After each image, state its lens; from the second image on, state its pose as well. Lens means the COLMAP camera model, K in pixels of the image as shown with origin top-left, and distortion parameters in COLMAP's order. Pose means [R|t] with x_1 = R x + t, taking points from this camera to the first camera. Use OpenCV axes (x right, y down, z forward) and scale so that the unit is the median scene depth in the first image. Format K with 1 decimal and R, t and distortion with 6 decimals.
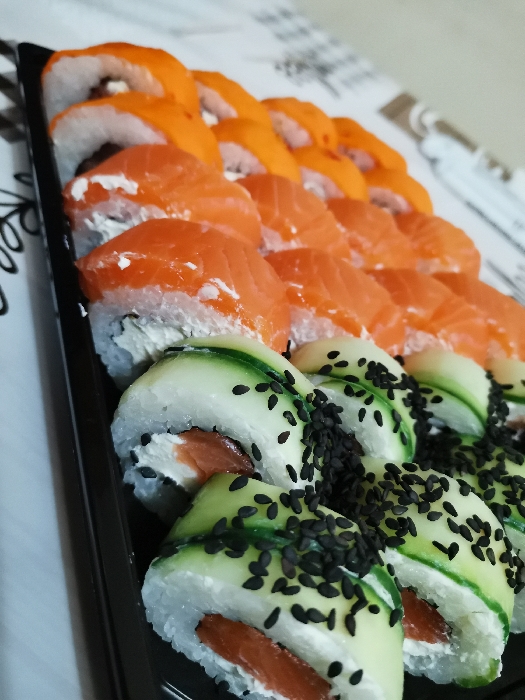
lens RADIAL K [[561.8, 0, 262.5], [0, 561.8, 350.0], [0, 0, 1]] dist [0.042540, -0.150858]
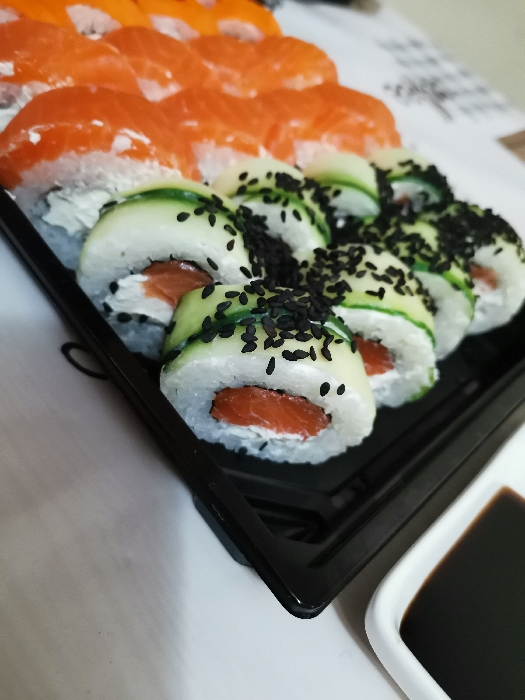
lens RADIAL K [[561.8, 0, 262.5], [0, 561.8, 350.0], [0, 0, 1]] dist [0.042540, -0.150858]
pose [[0.938432, -0.313772, 0.144543, -0.126192], [0.275374, 0.932057, 0.235457, 0.089284], [-0.208602, -0.181157, 0.961076, -0.177223]]
